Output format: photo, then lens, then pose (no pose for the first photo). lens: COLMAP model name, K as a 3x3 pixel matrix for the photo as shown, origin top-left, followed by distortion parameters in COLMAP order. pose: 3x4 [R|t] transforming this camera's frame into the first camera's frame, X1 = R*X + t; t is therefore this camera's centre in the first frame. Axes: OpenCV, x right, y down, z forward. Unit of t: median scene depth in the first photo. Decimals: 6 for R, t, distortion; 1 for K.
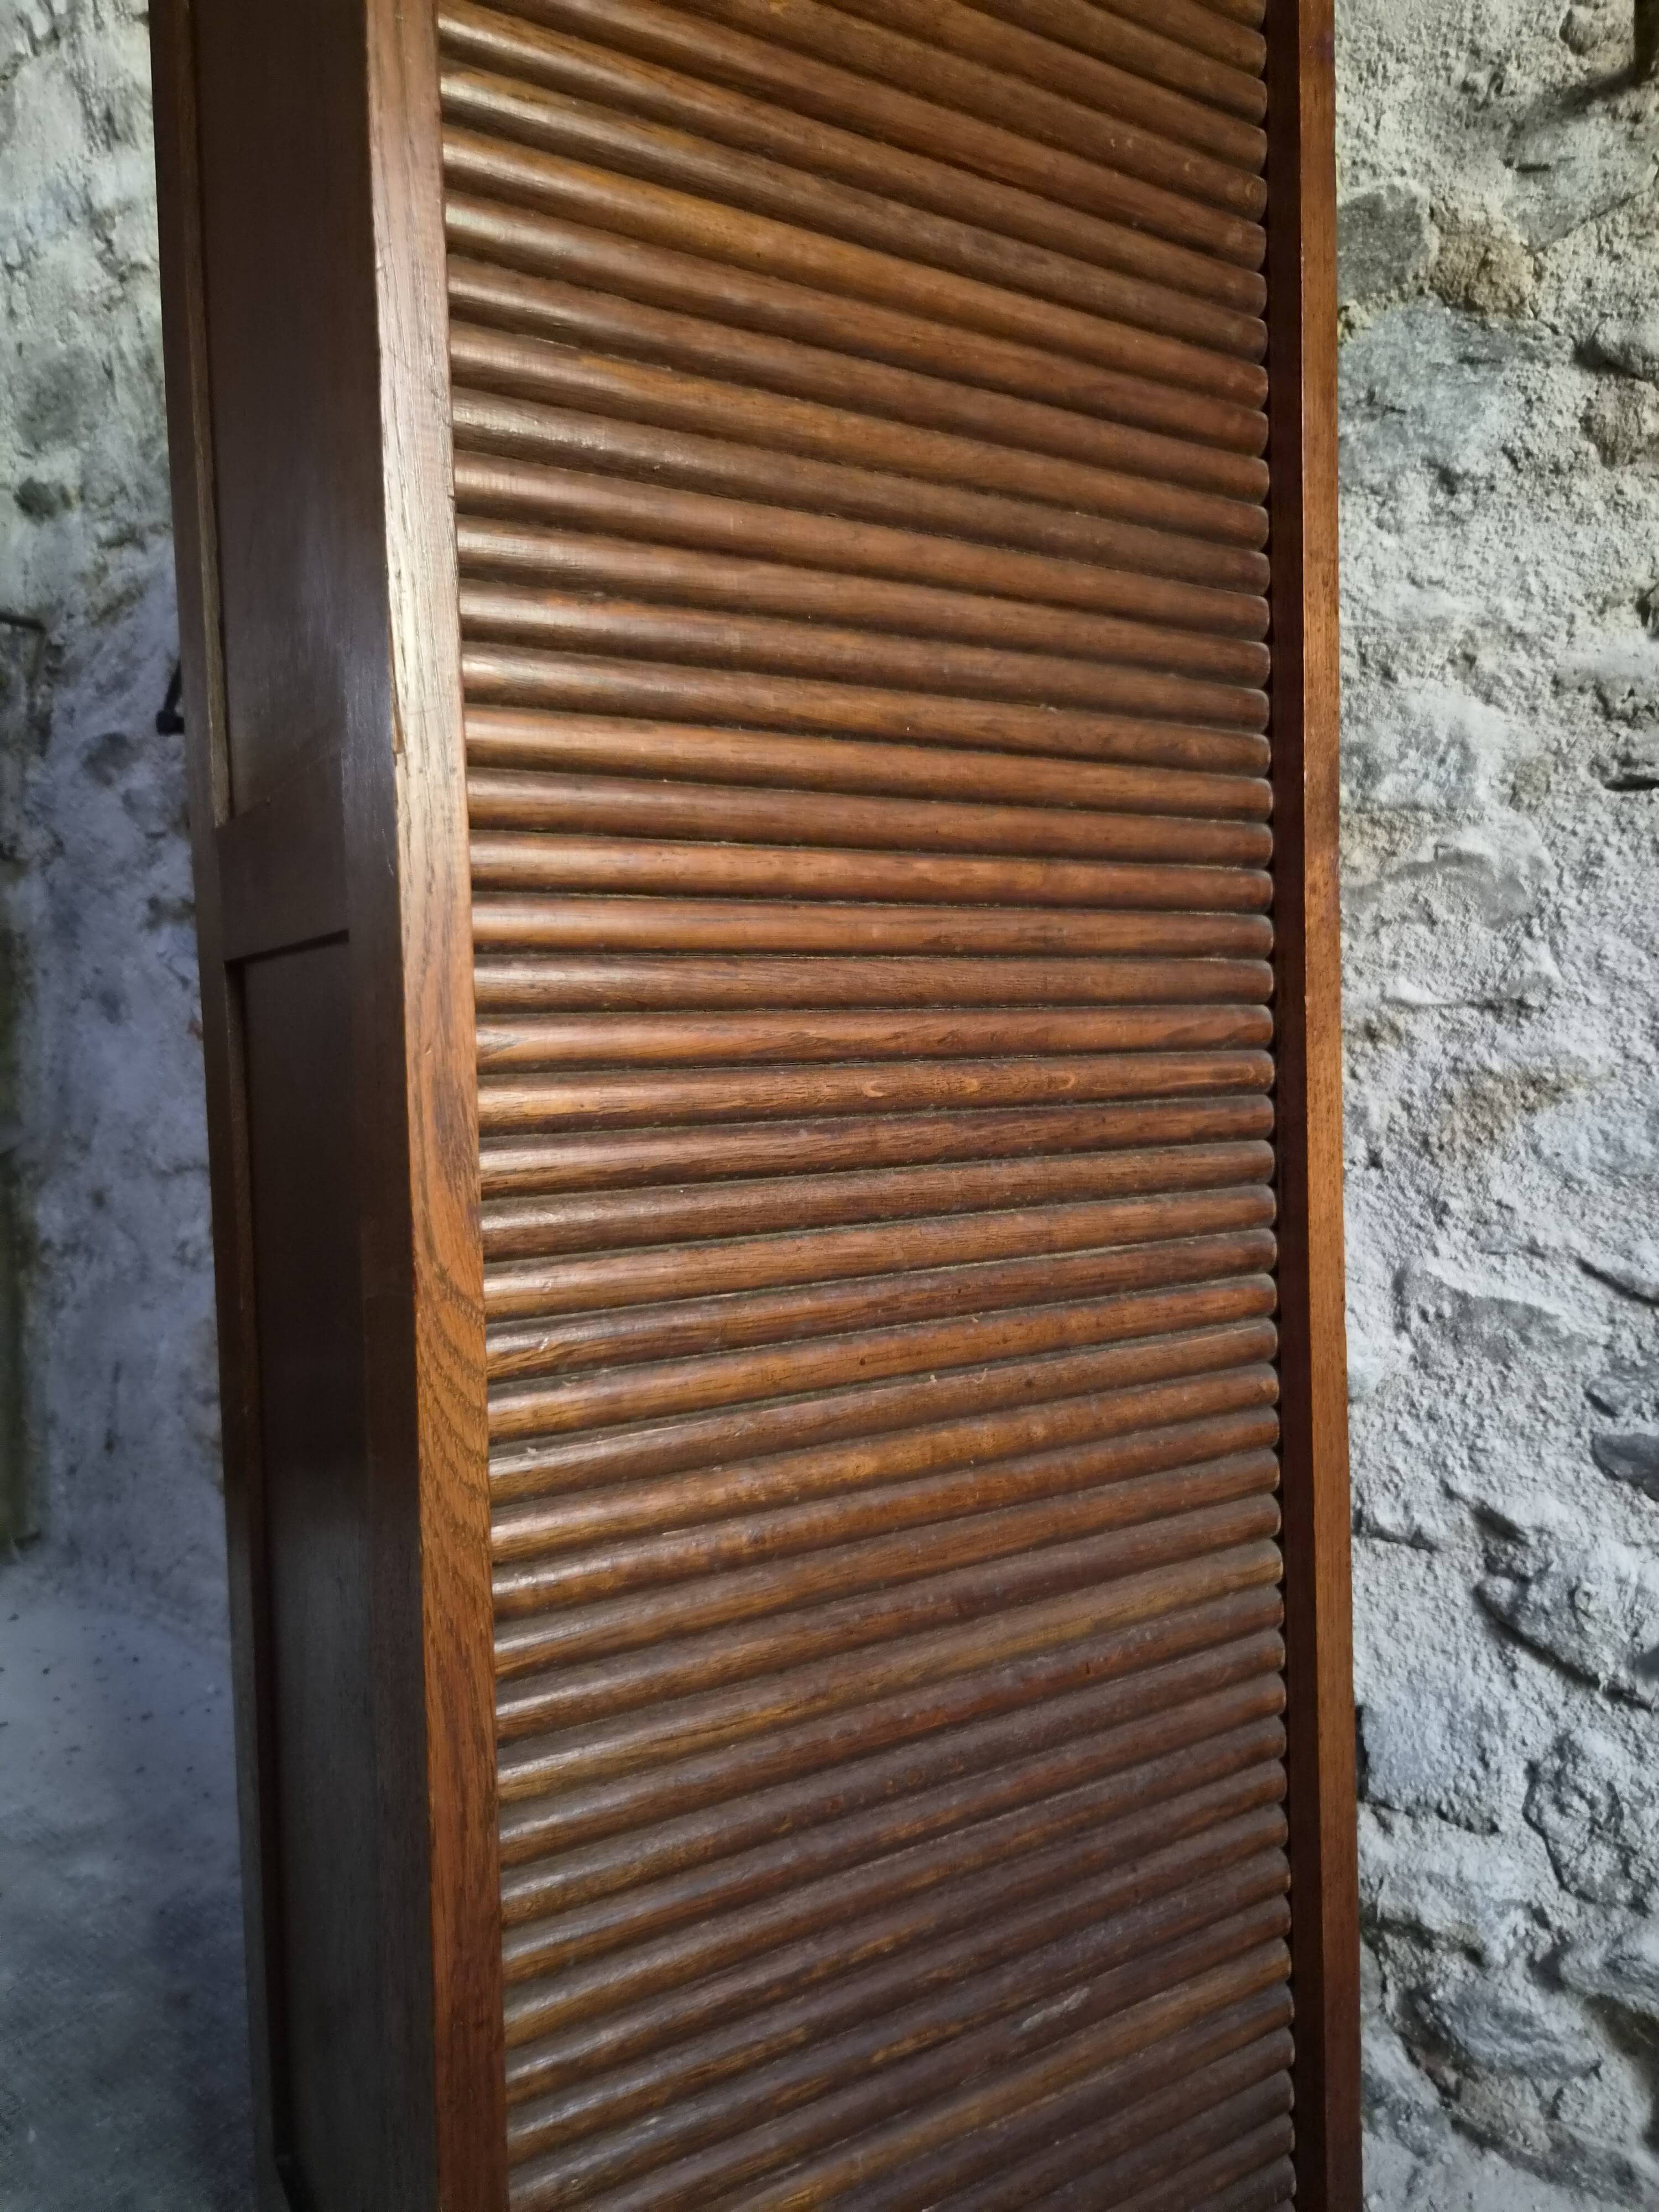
lens RADIAL K [[1510.5, 0, 839.5], [0, 1510.5, 1091.0], [0, 0, 1]] dist [0.043019, -0.034306]
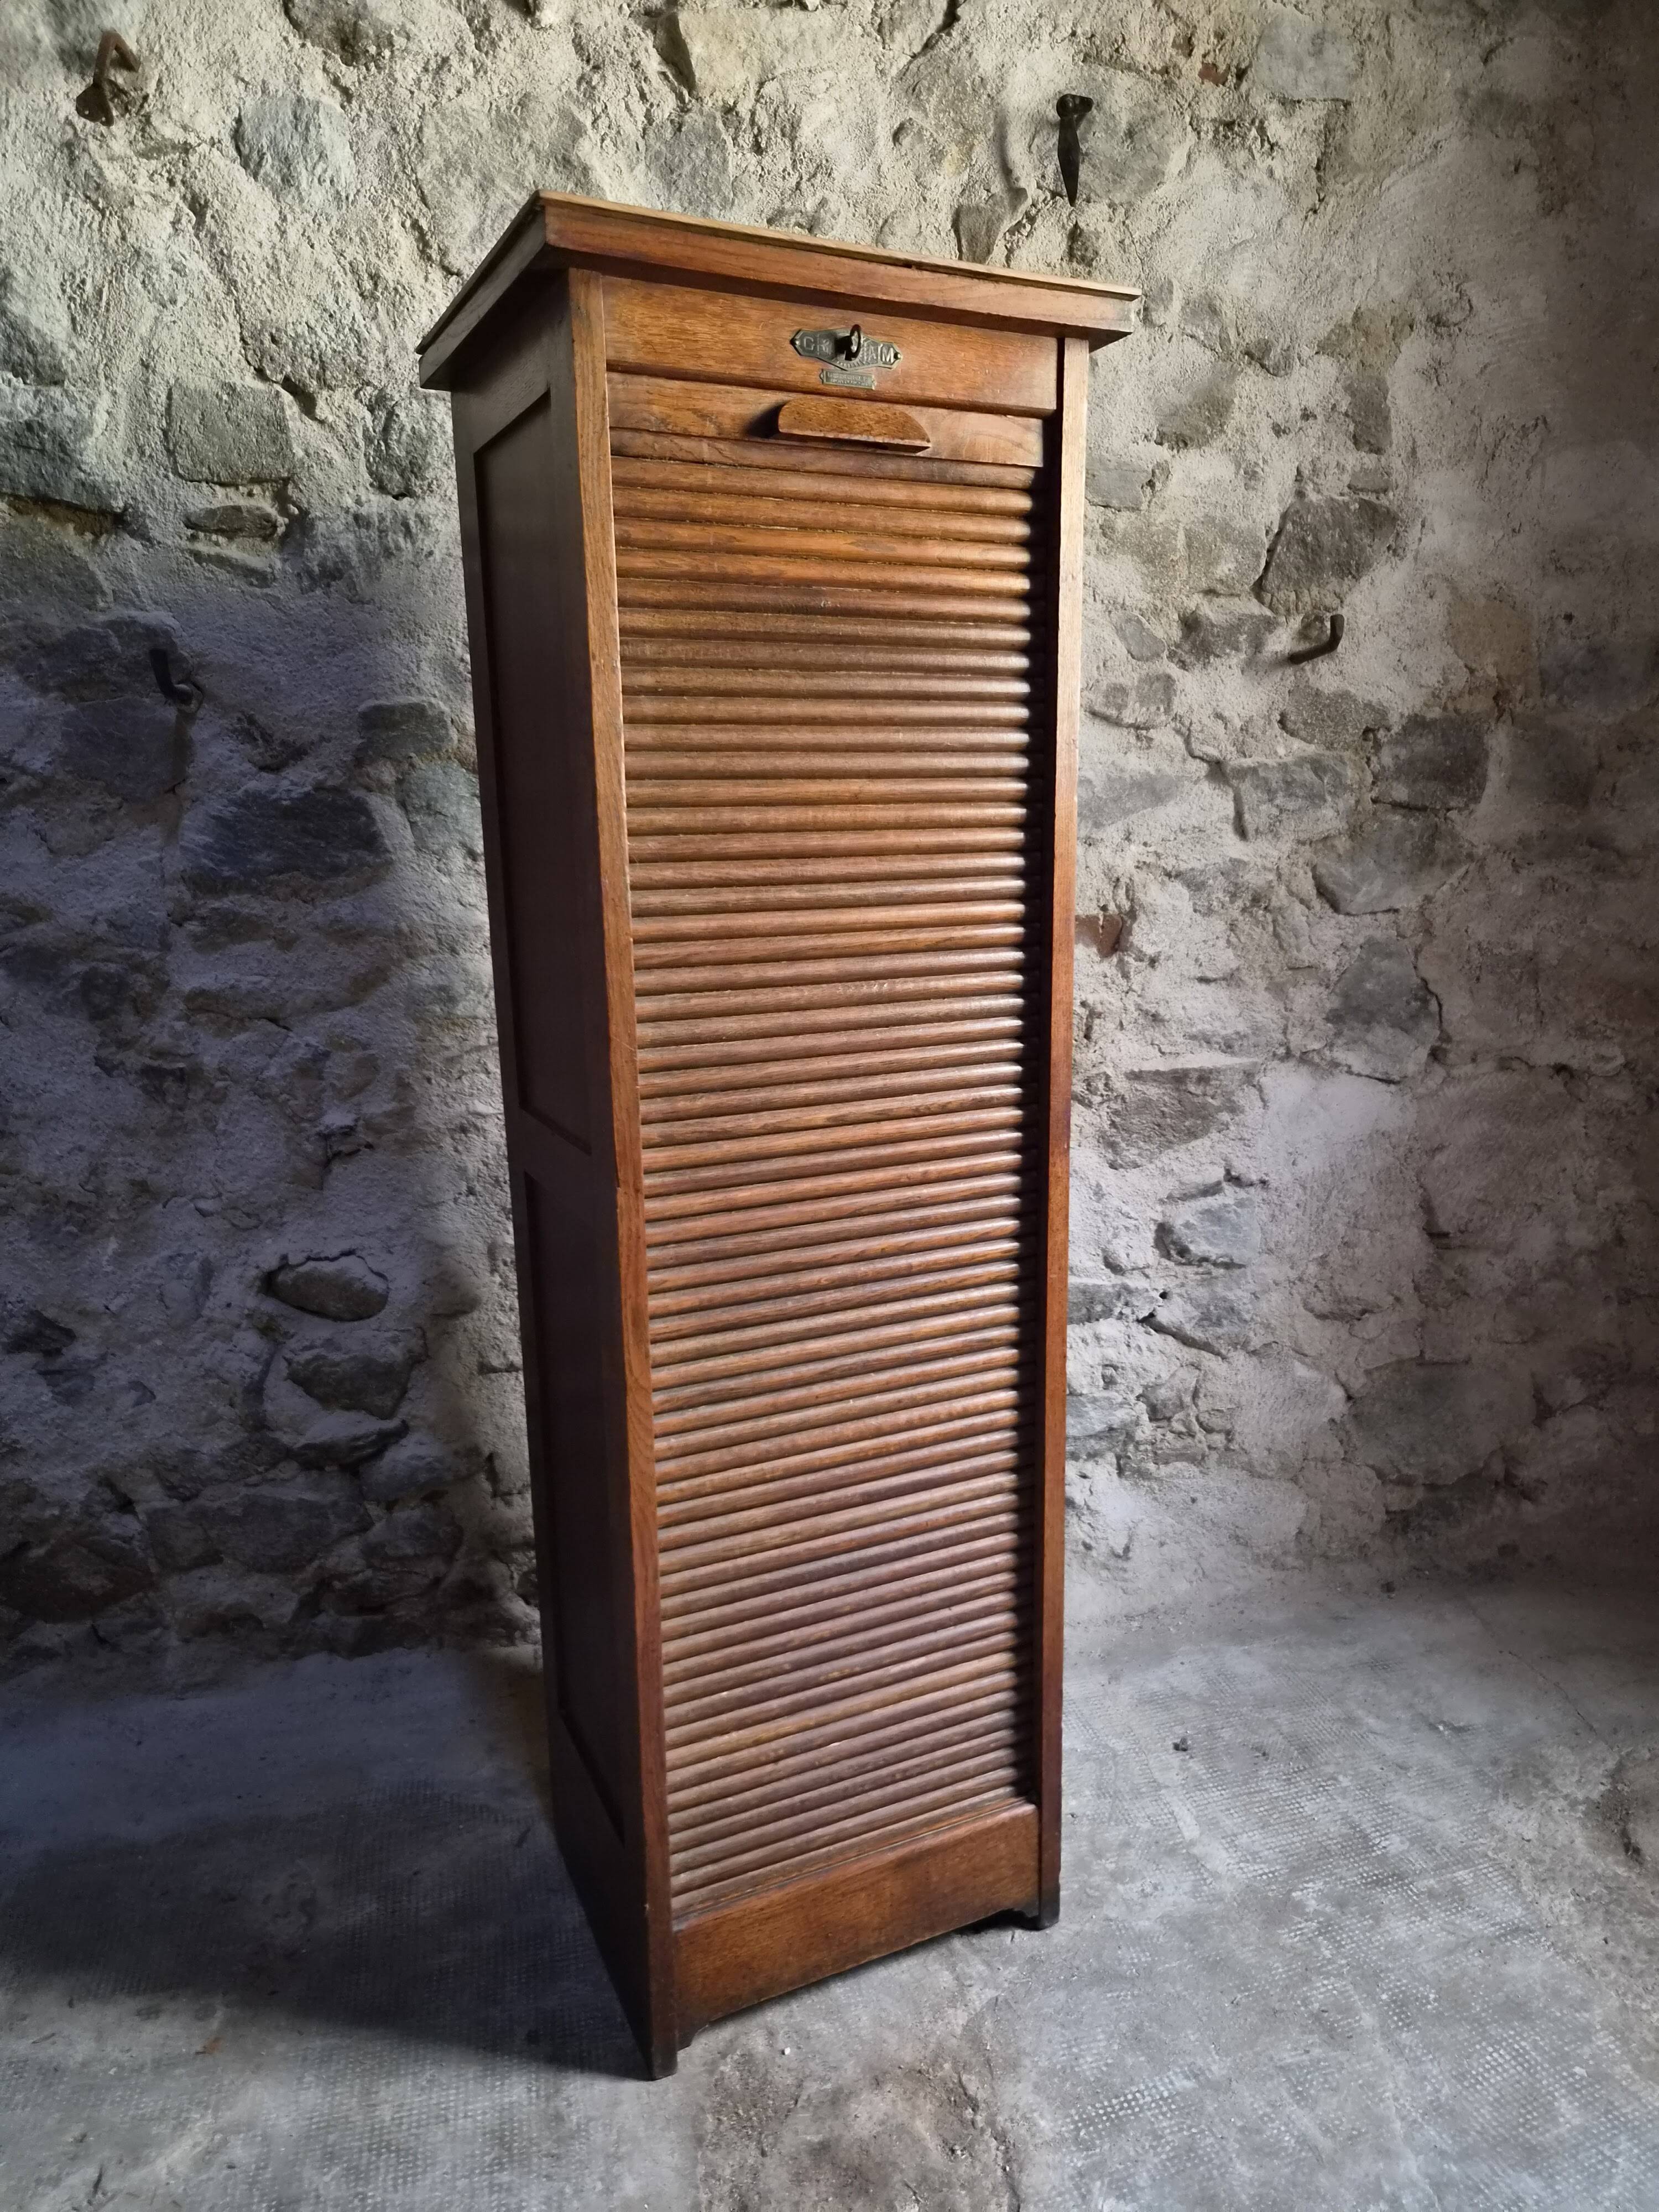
lens RADIAL K [[1489.8, 0, 856.9], [0, 1489.8, 1129.1], [0, 0, 1]] dist [0.072244, -0.057962]
pose [[0.688877, -0.166974, 0.705385, -0.704676], [0.060040, 0.982908, 0.174033, -0.363825], [-0.722387, -0.077536, 0.687128, -0.743305]]
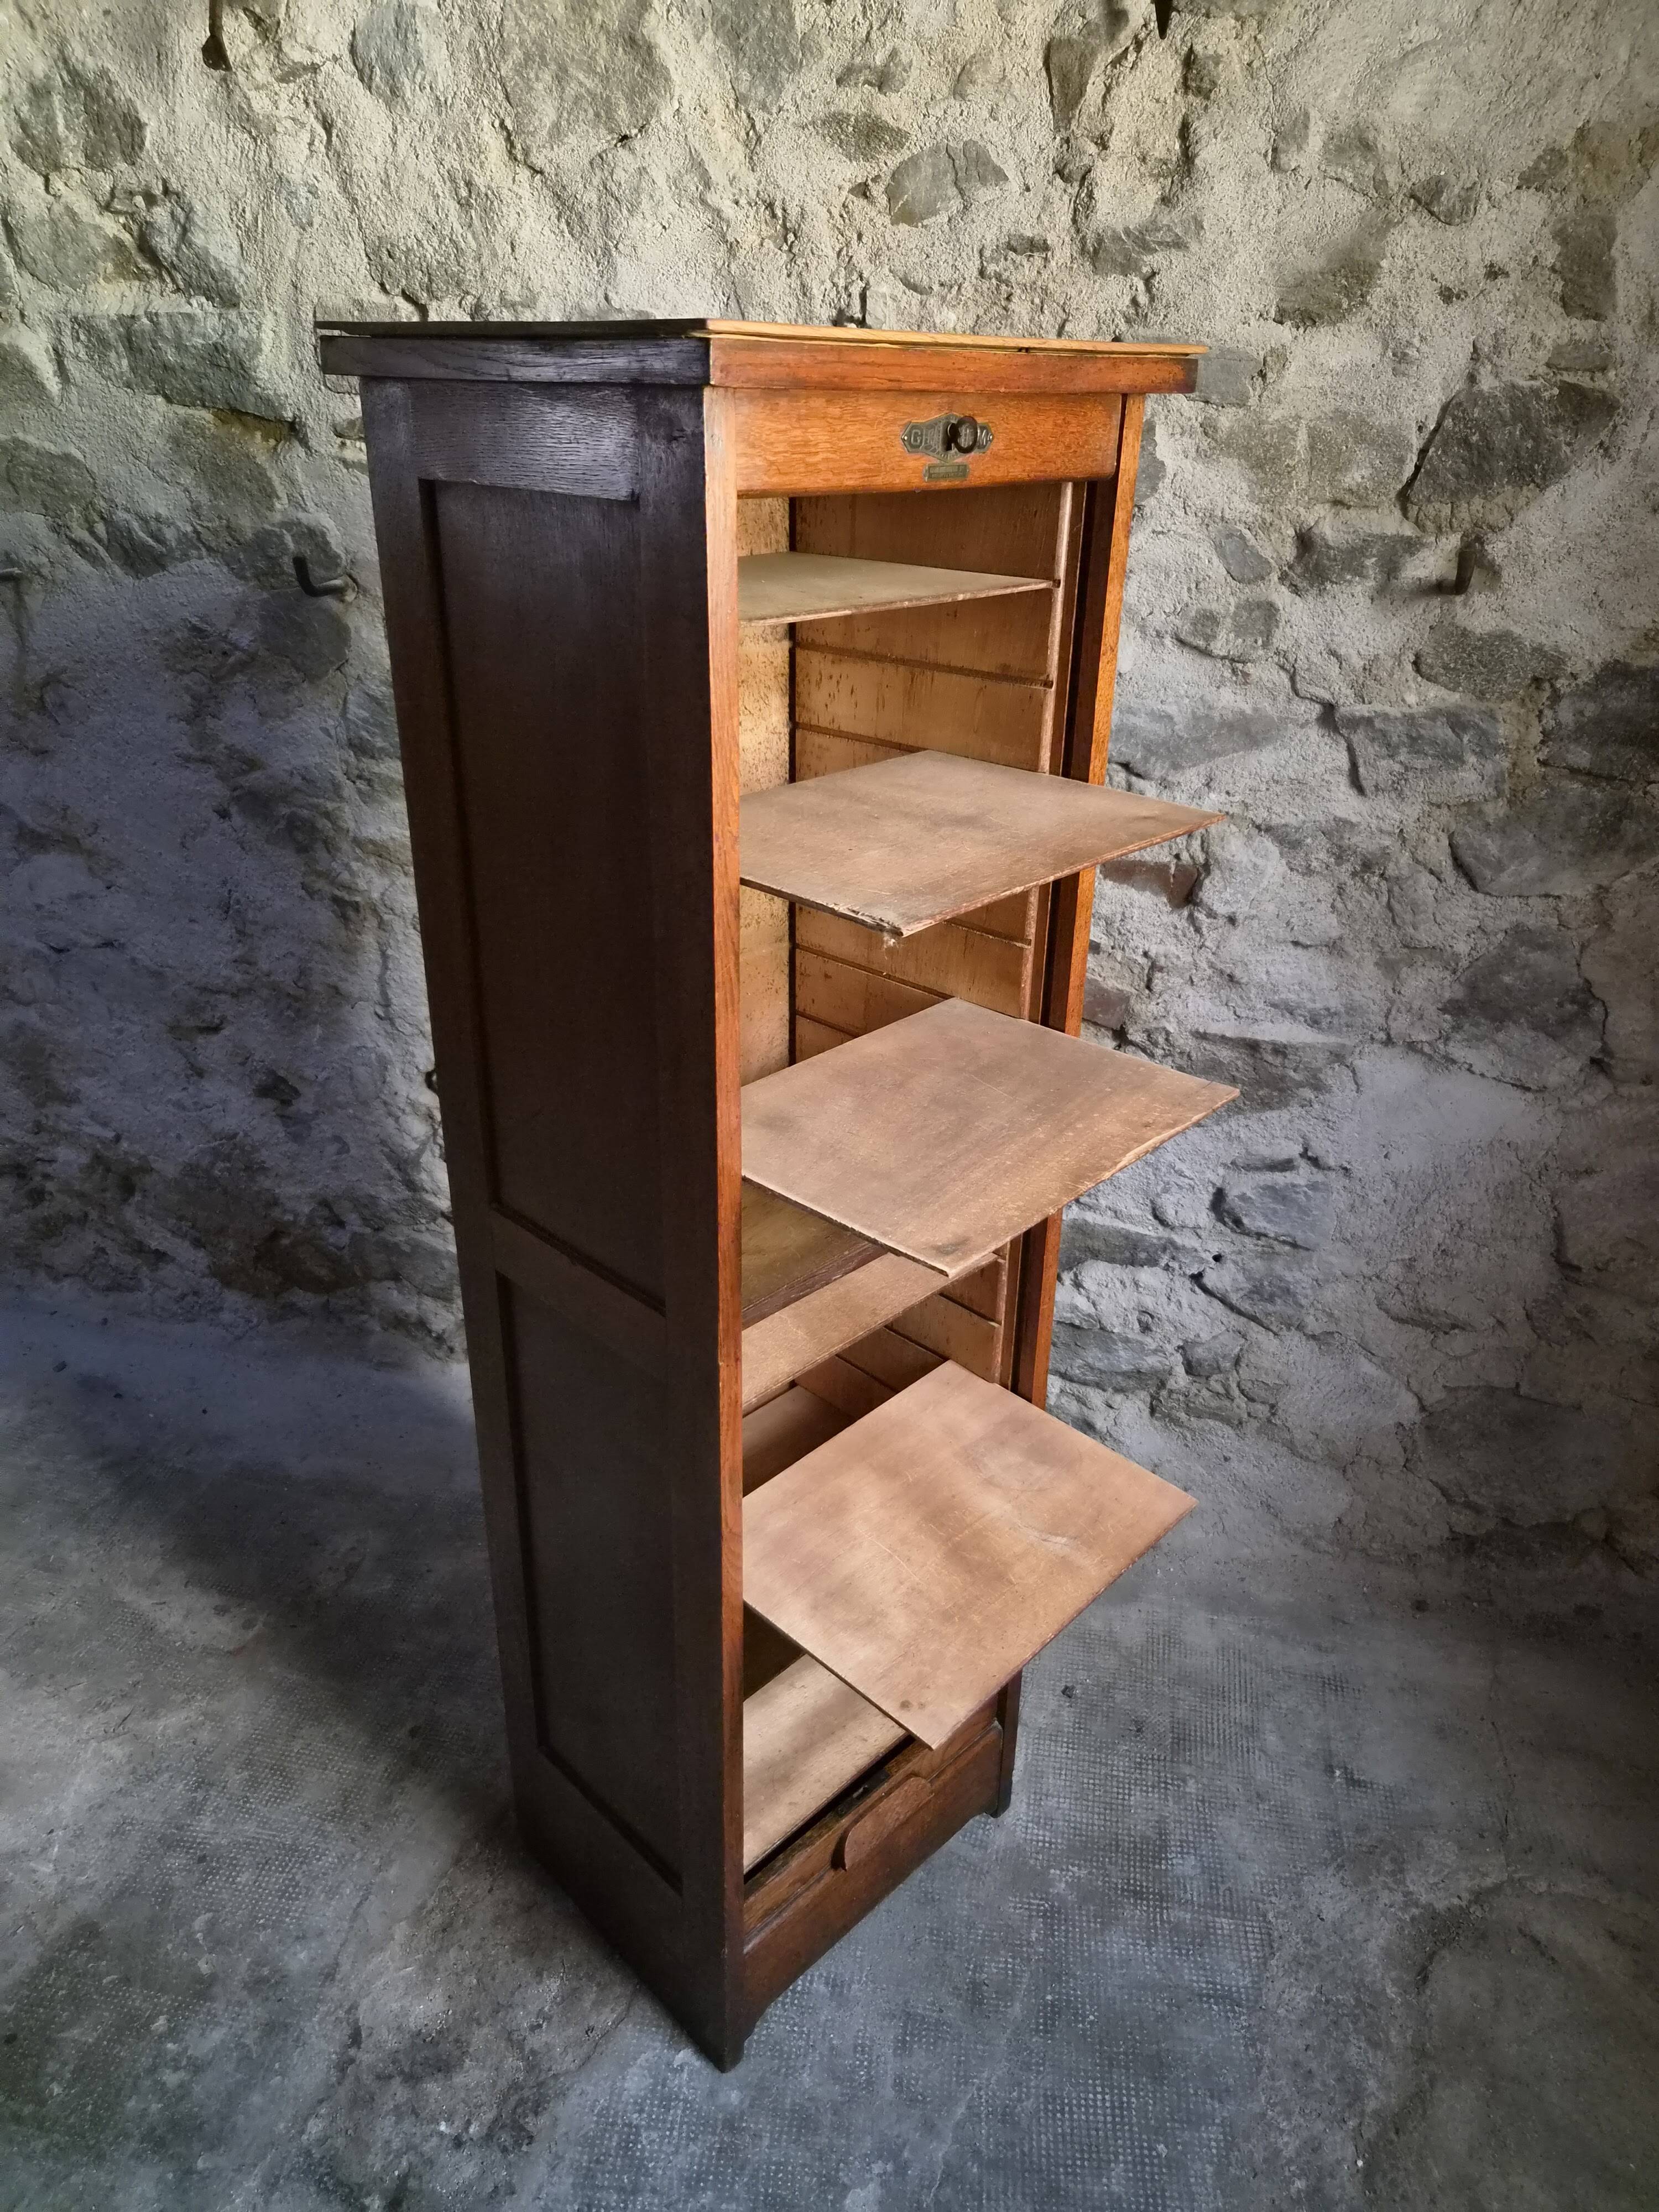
lens RADIAL K [[1489.4, 0, 845.4], [0, 1489.4, 1100.2], [0, 0, 1]] dist [0.073469, -0.058378]
pose [[0.943703, -0.144153, 0.297732, 0.062907], [0.024073, 0.927595, 0.372810, -0.721666], [-0.329916, -0.344655, 0.878845, -1.181038]]
